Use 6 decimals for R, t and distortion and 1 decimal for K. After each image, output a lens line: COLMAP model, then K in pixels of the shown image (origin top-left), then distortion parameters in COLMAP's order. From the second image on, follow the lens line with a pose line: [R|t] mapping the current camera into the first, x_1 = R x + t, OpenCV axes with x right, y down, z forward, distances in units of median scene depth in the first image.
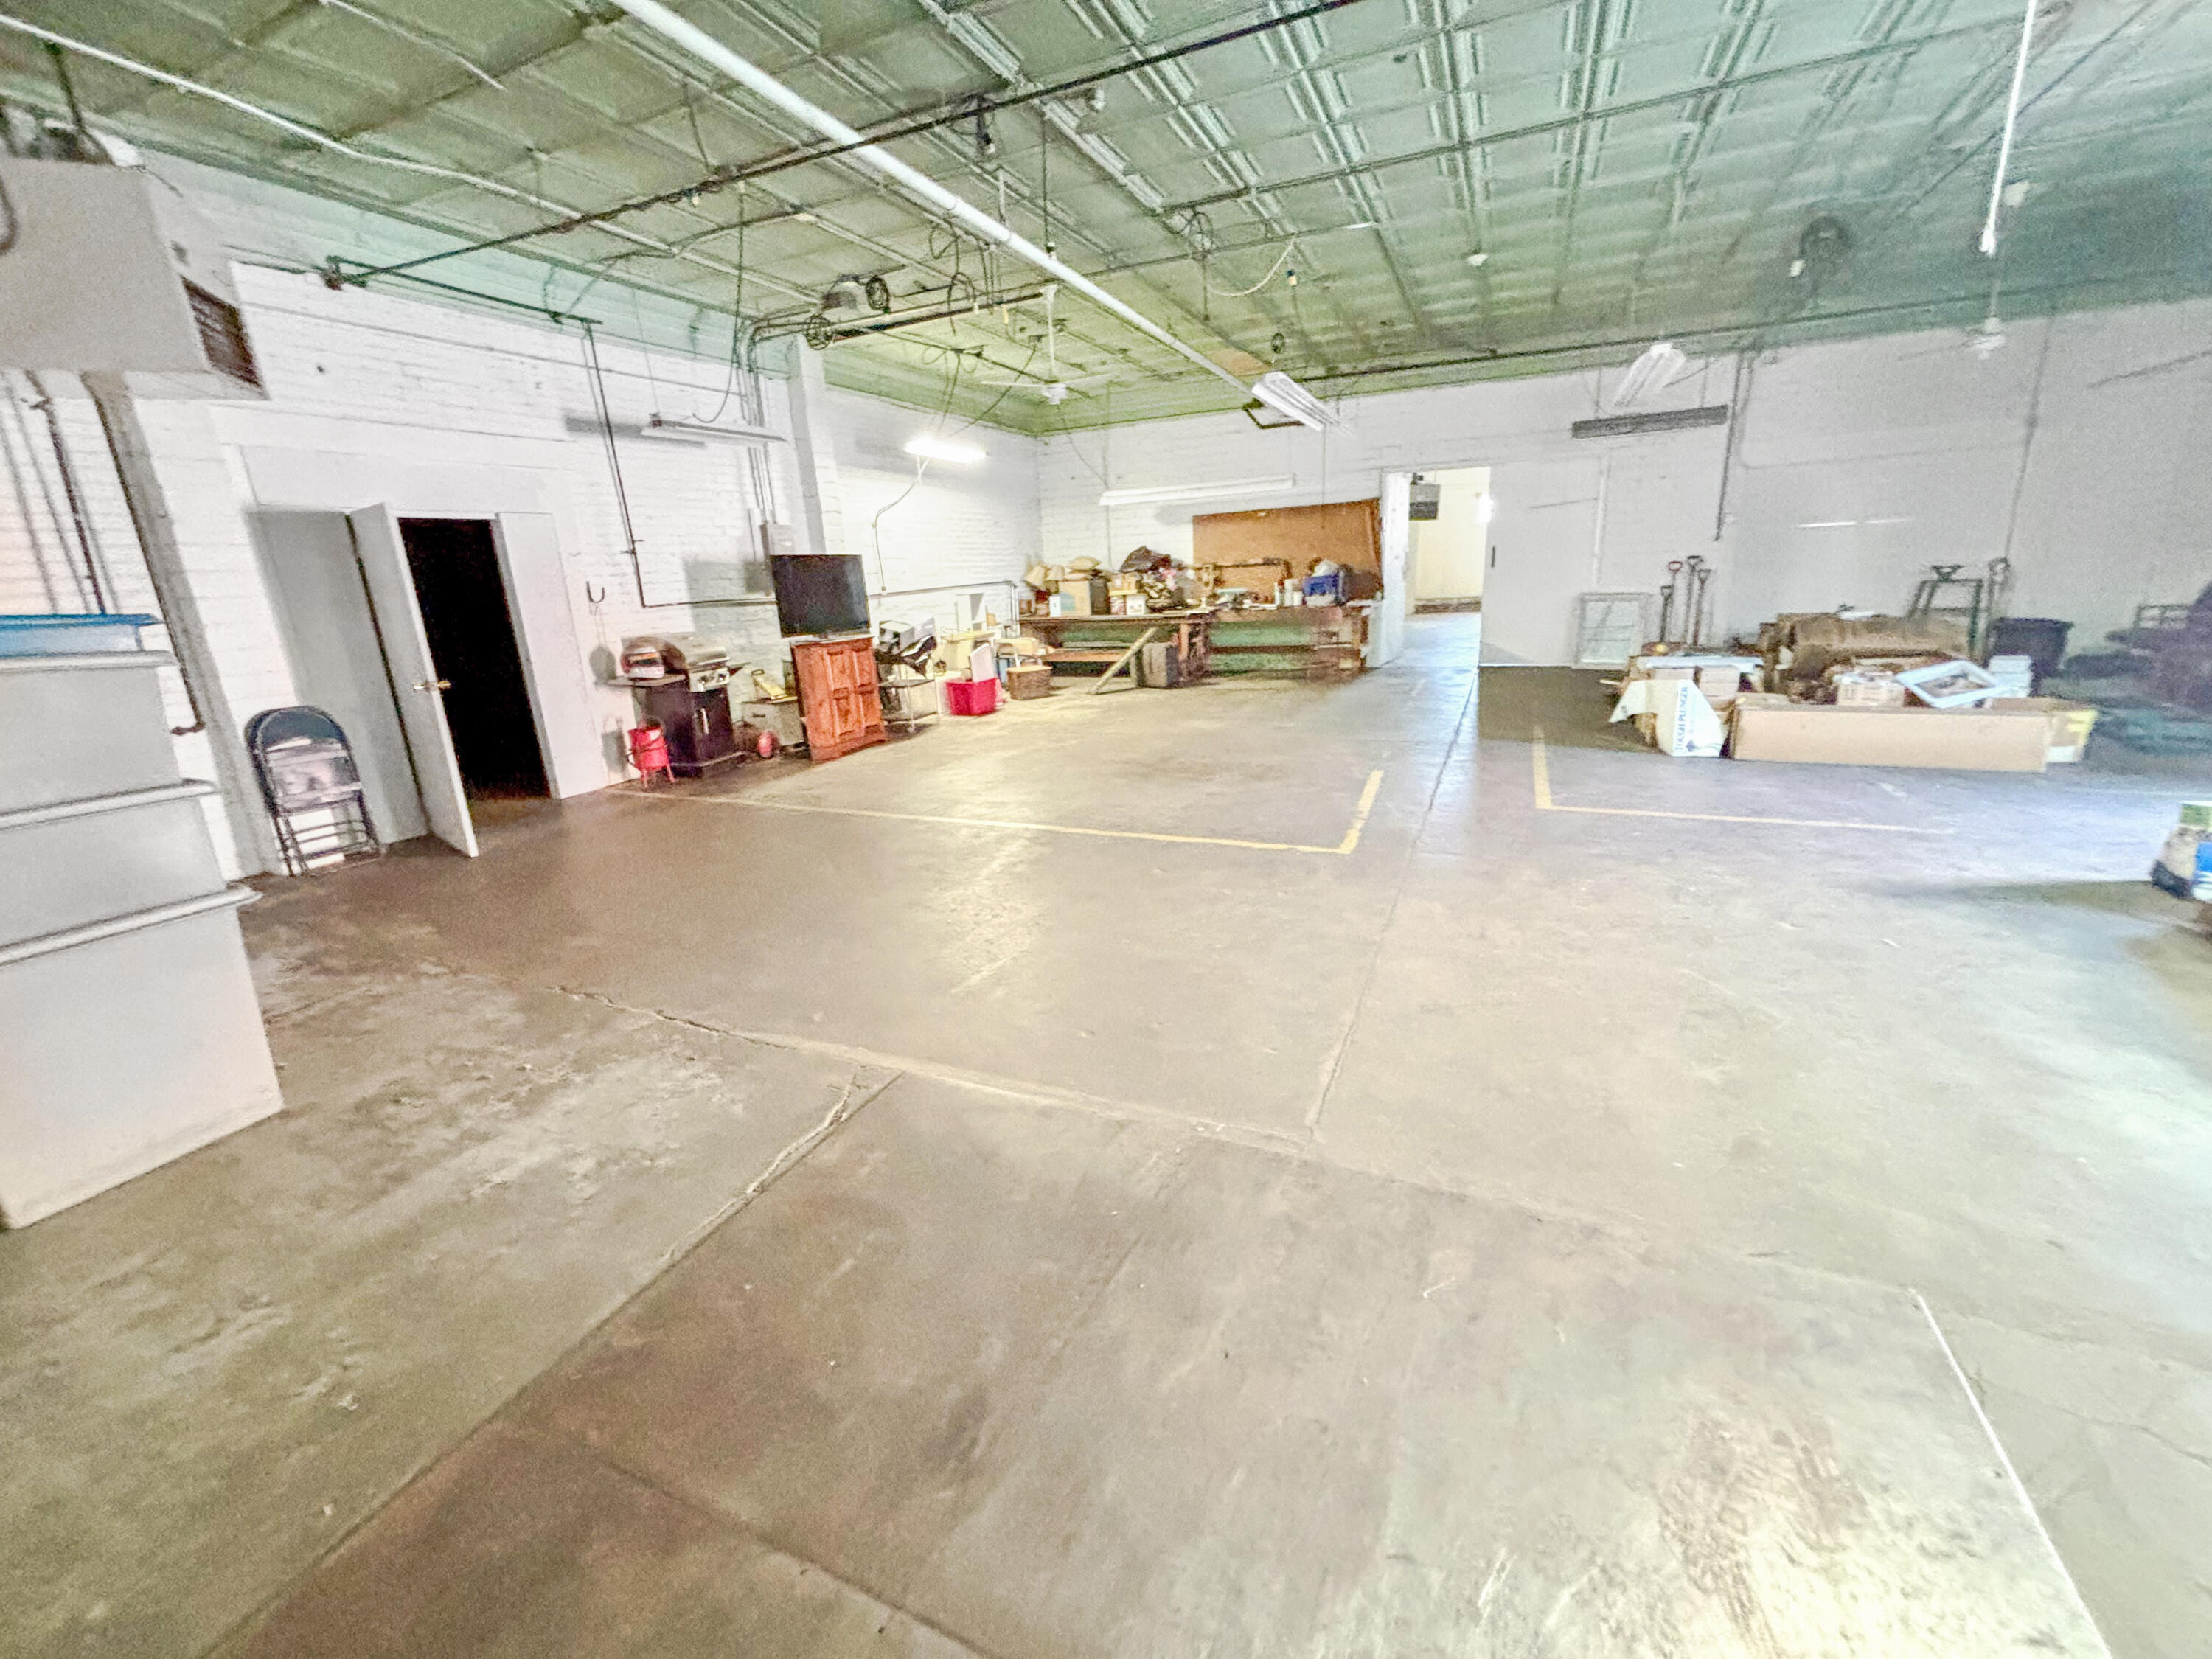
lens RADIAL K [[893.3, 0, 1101.6], [0, 893.3, 816.8], [0, 0, 1]] dist [0.003580, -0.000560]
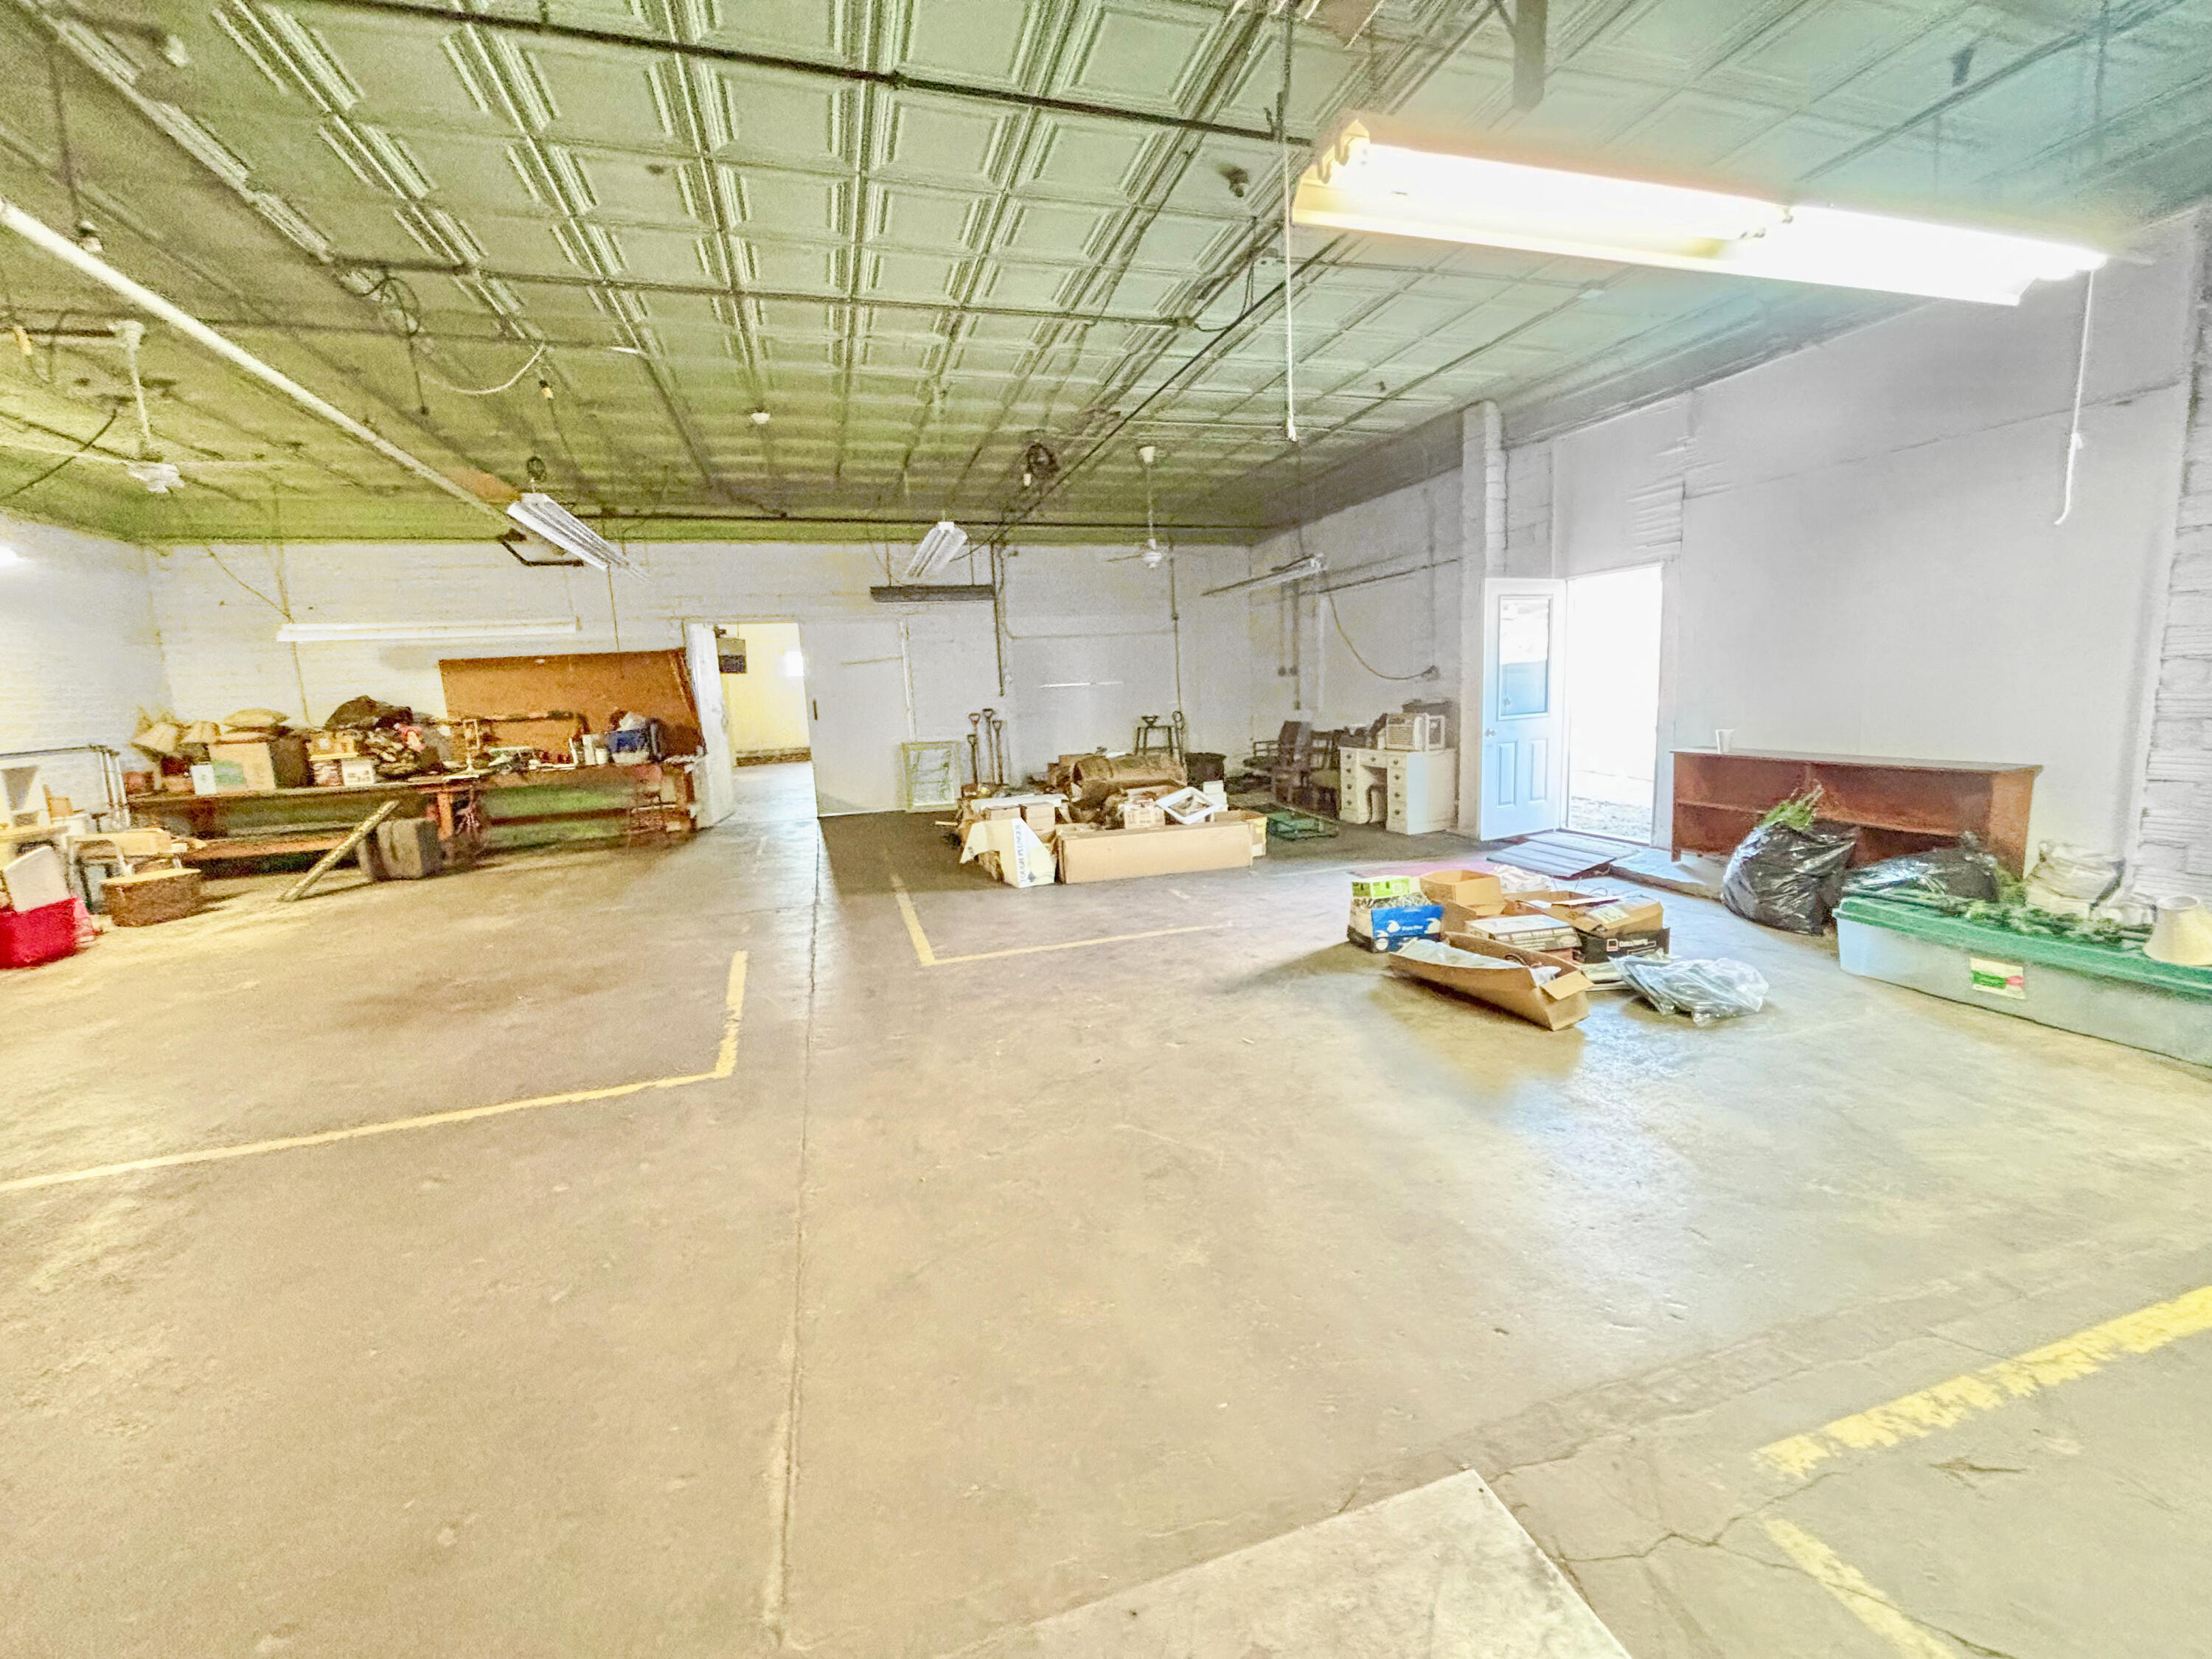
lens RADIAL K [[893.3, 0, 1110.7], [0, 893.3, 819.9], [0, 0, 1]] dist [0.003580, -0.000560]
pose [[0.744831, -0.084284, 0.661908, 0.019080], [0.188589, 0.978136, -0.087664, -0.035188], [-0.640047, 0.190124, 0.744441, 0.120475]]
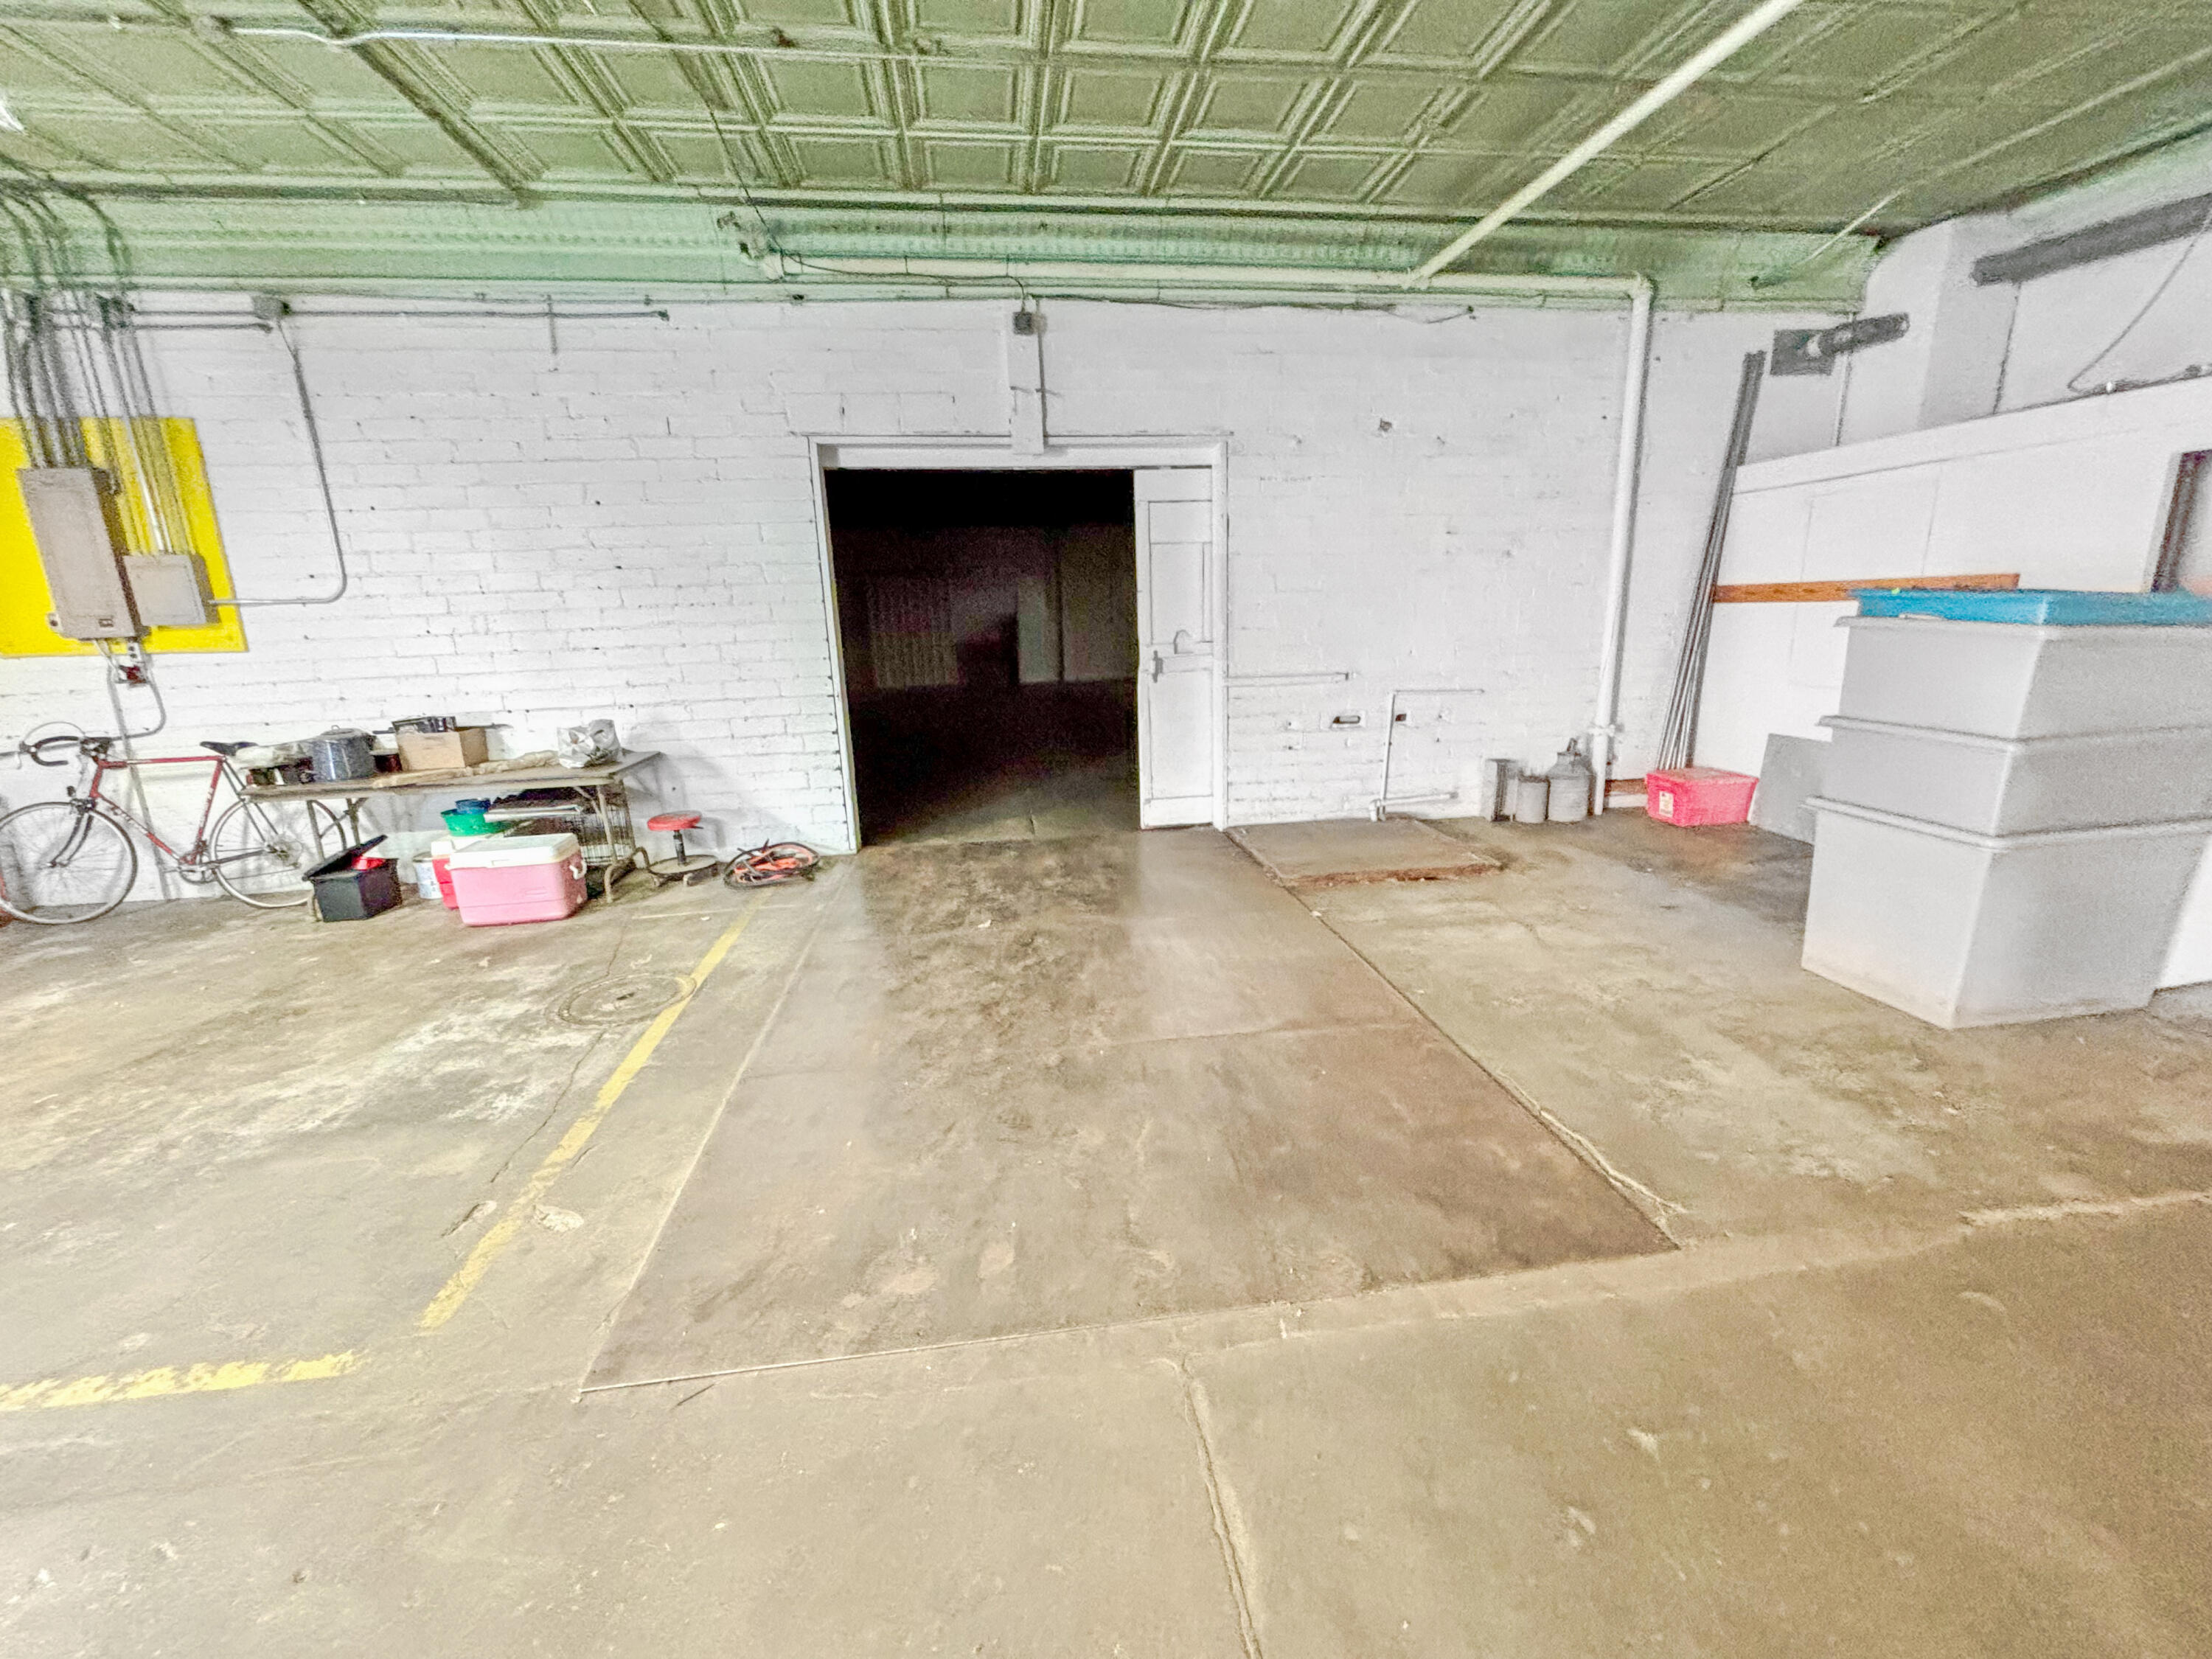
lens RADIAL K [[893.3, 0, 1105.5], [0, 893.3, 828.7], [0, 0, 1]] dist [0.003580, -0.000560]
pose [[-0.844189, 0.198771, -0.497830, 0.230176], [-0.073387, 0.877108, 0.474654, -0.163492], [0.530998, 0.437232, -0.725858, 0.521612]]
